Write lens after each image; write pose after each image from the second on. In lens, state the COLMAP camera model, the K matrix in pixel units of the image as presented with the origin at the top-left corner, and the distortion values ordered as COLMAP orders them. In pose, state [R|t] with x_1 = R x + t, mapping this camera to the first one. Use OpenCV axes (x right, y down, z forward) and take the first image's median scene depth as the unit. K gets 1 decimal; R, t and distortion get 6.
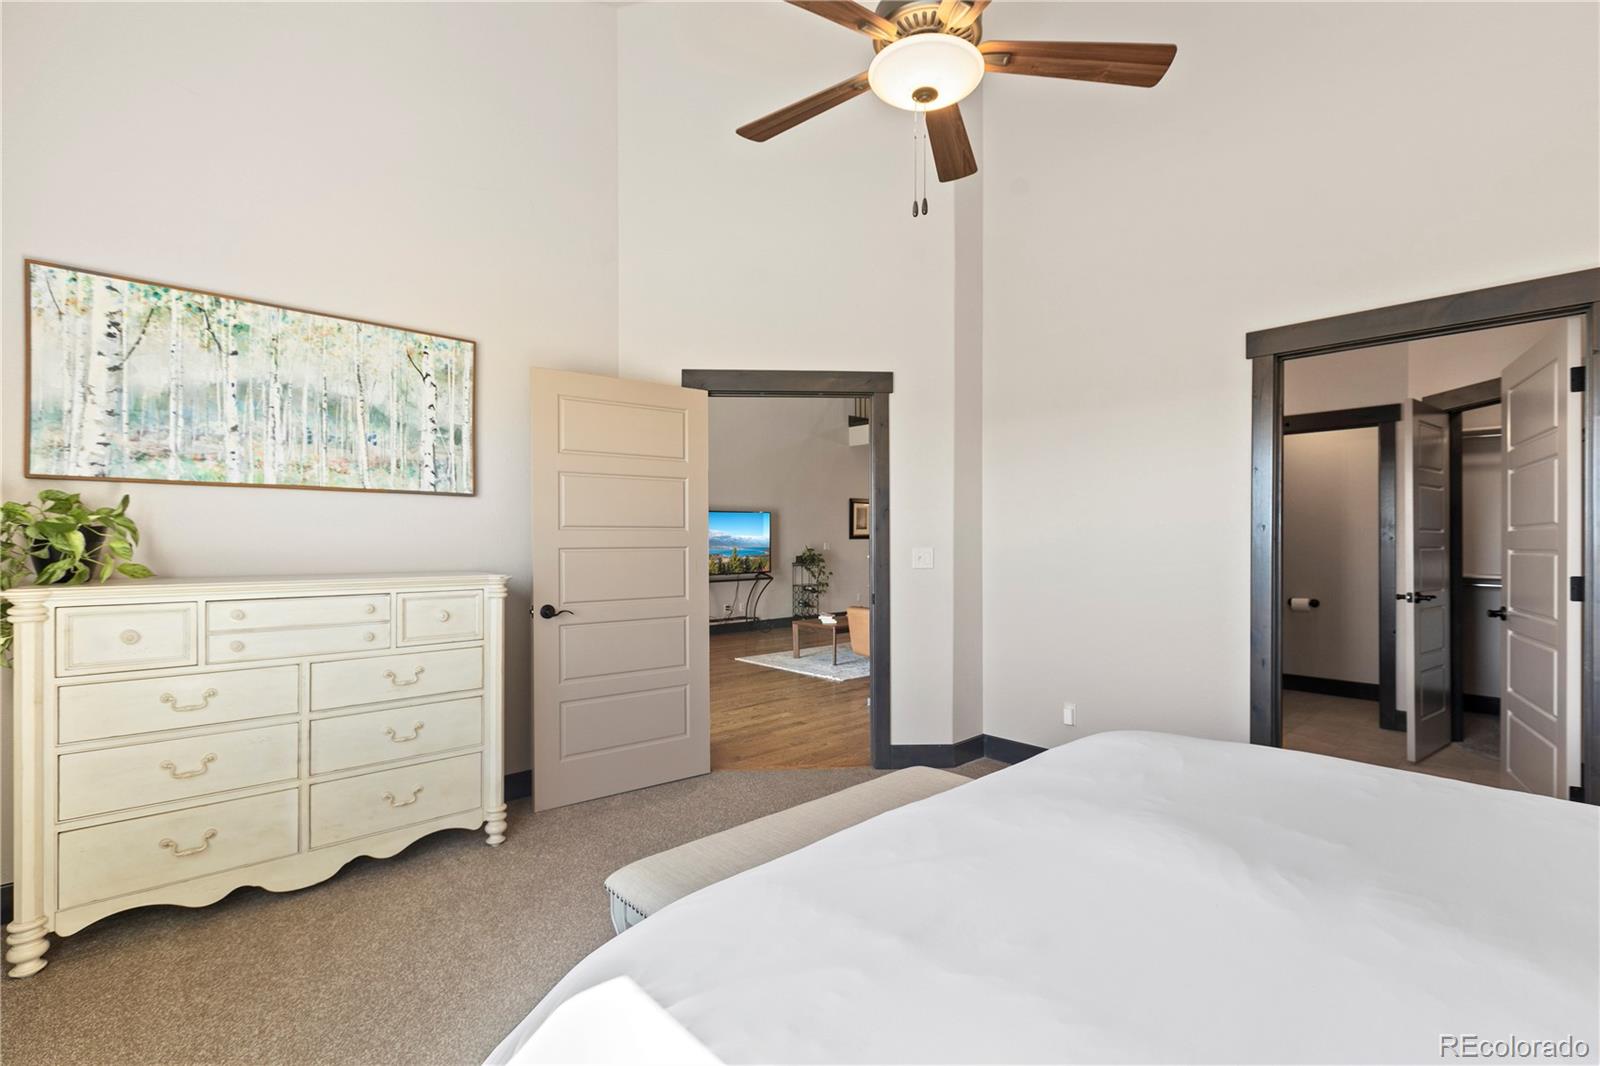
lens RADIAL K [[712.0, 0, 792.7], [0, 712.0, 538.5], [0, 0, 1]] dist [-0.000155, 0.000103]
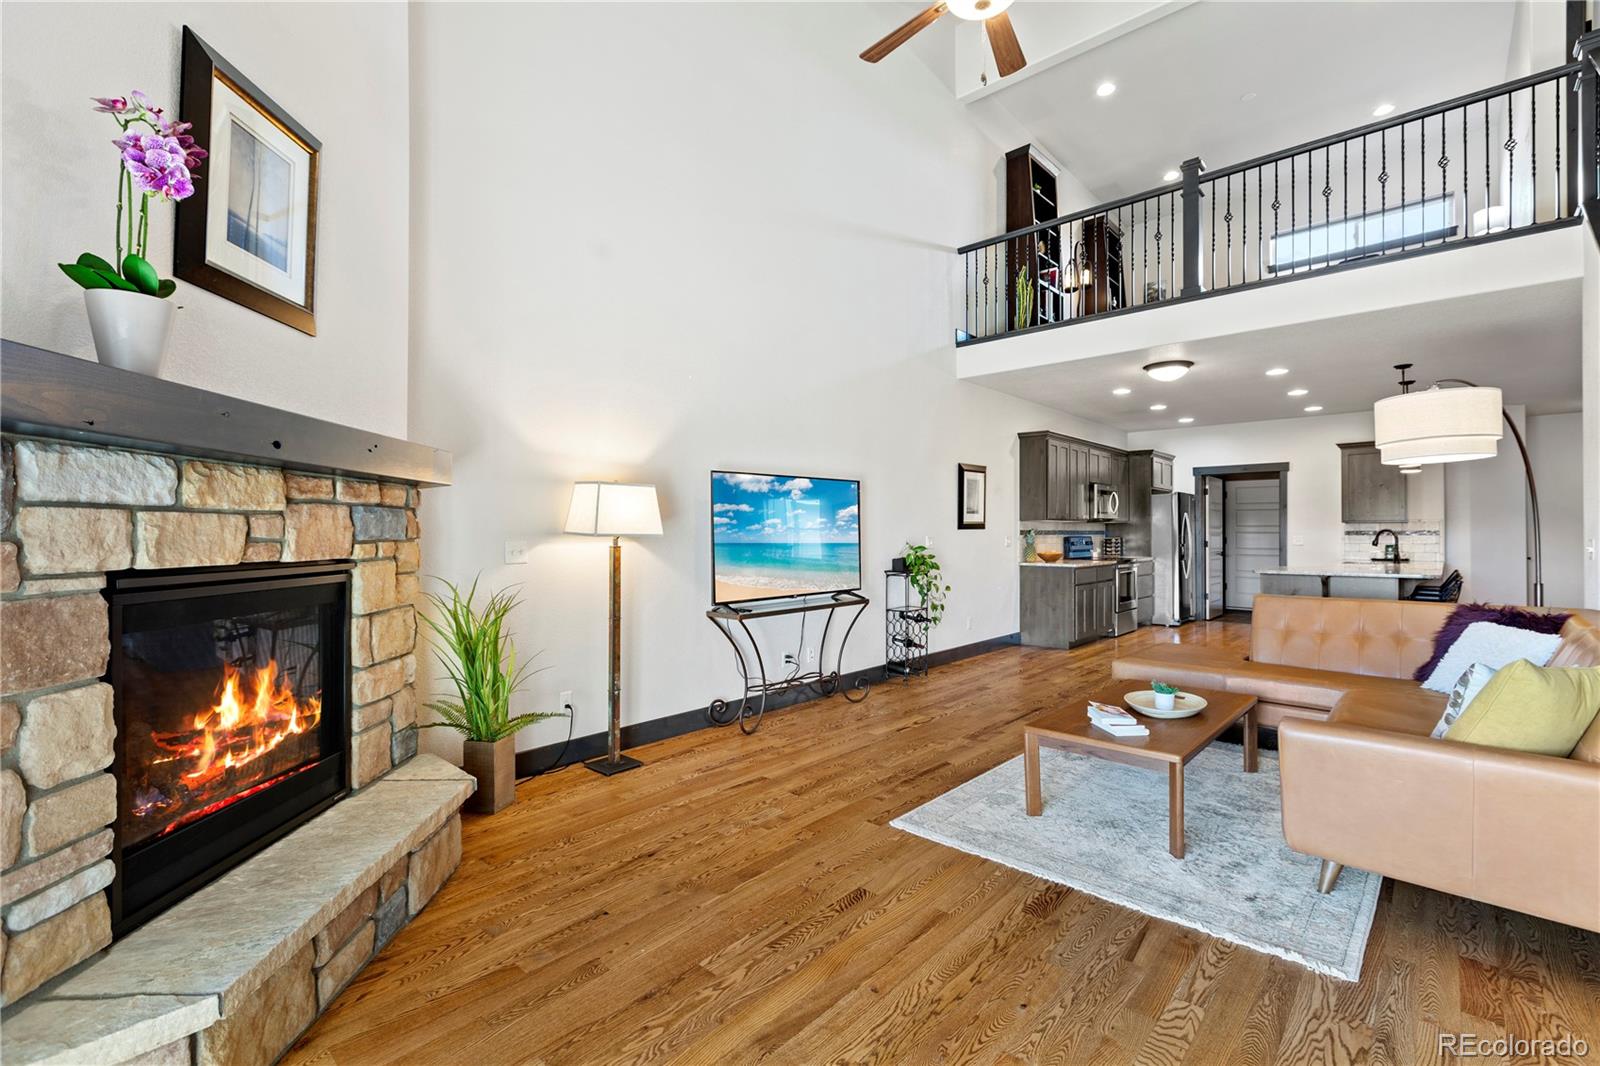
lens RADIAL K [[712.0, 0, 797.4], [0, 712.0, 525.0], [0, 0, 1]] dist [-0.000155, 0.000103]
pose [[0.995987, -0.002446, 0.089468, -0.121289], [0.003088, 0.999970, -0.007044, 0.001118], [-0.089448, 0.007292, 0.995965, 0.430336]]
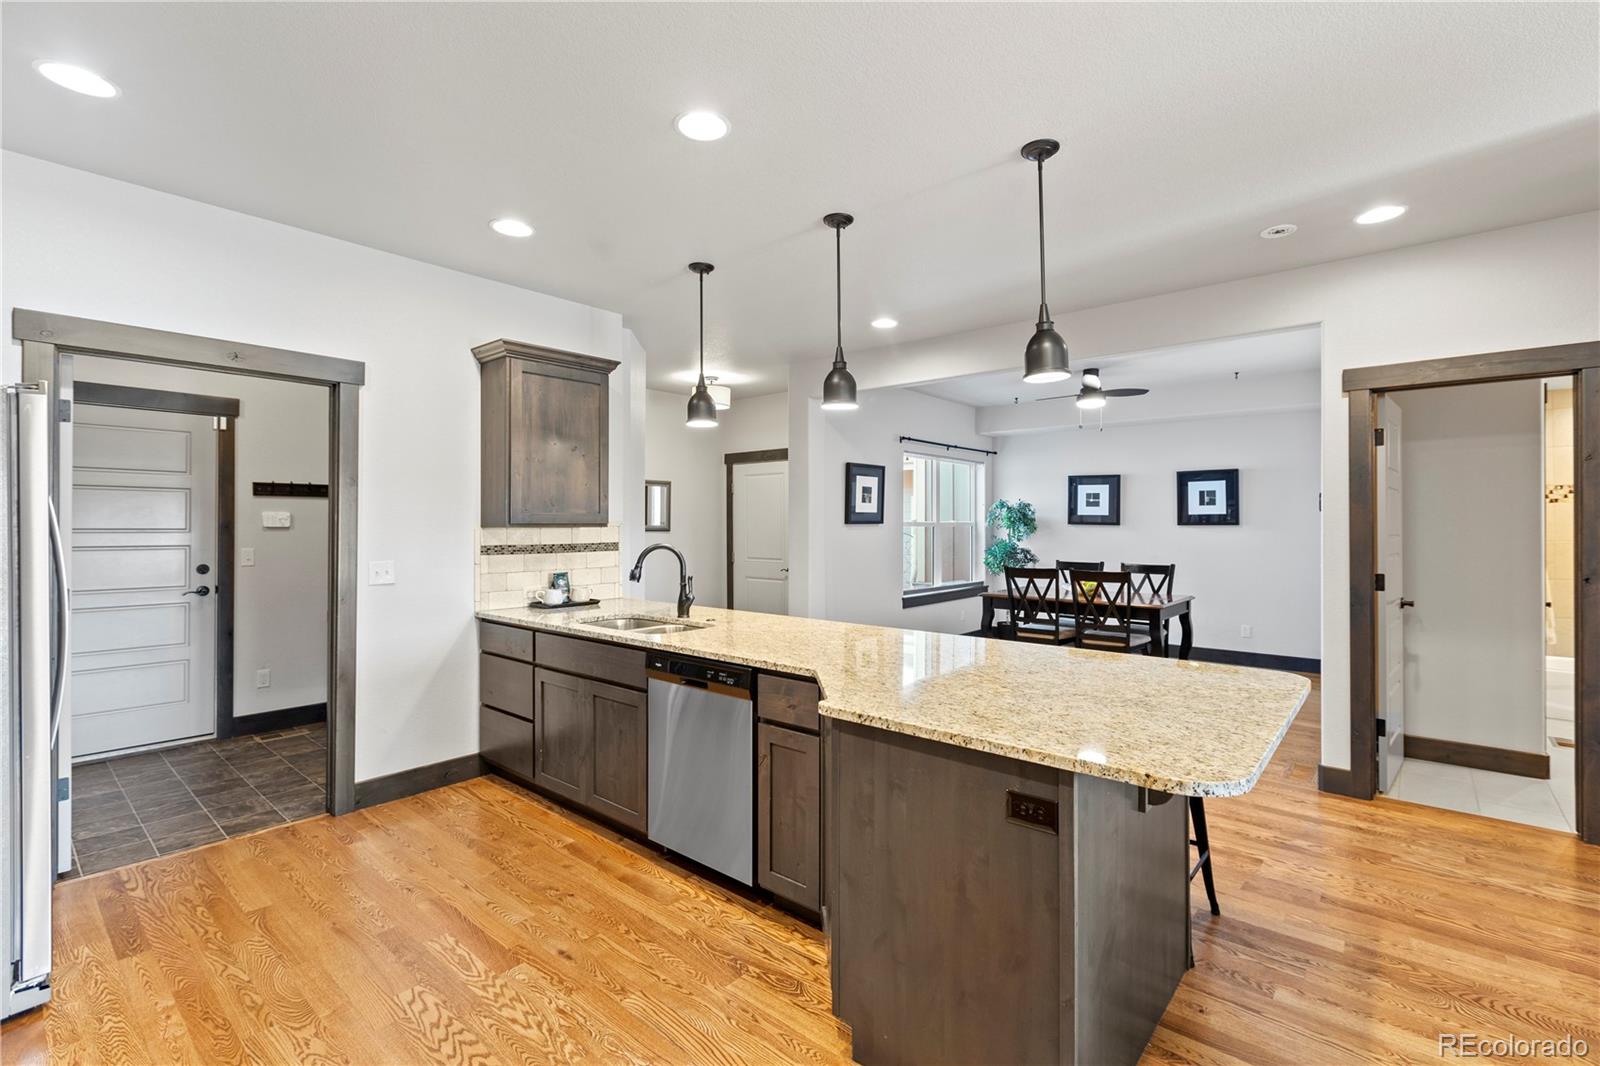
lens RADIAL K [[712.0, 0, 816.9], [0, 712.0, 521.2], [0, 0, 1]] dist [-0.000155, 0.000103]
pose [[-0.134063, 0.003287, 0.990967, 0.213443], [-0.005345, 0.999978, -0.004040, -0.007593], [-0.990958, -0.005839, -0.134042, 1.089421]]
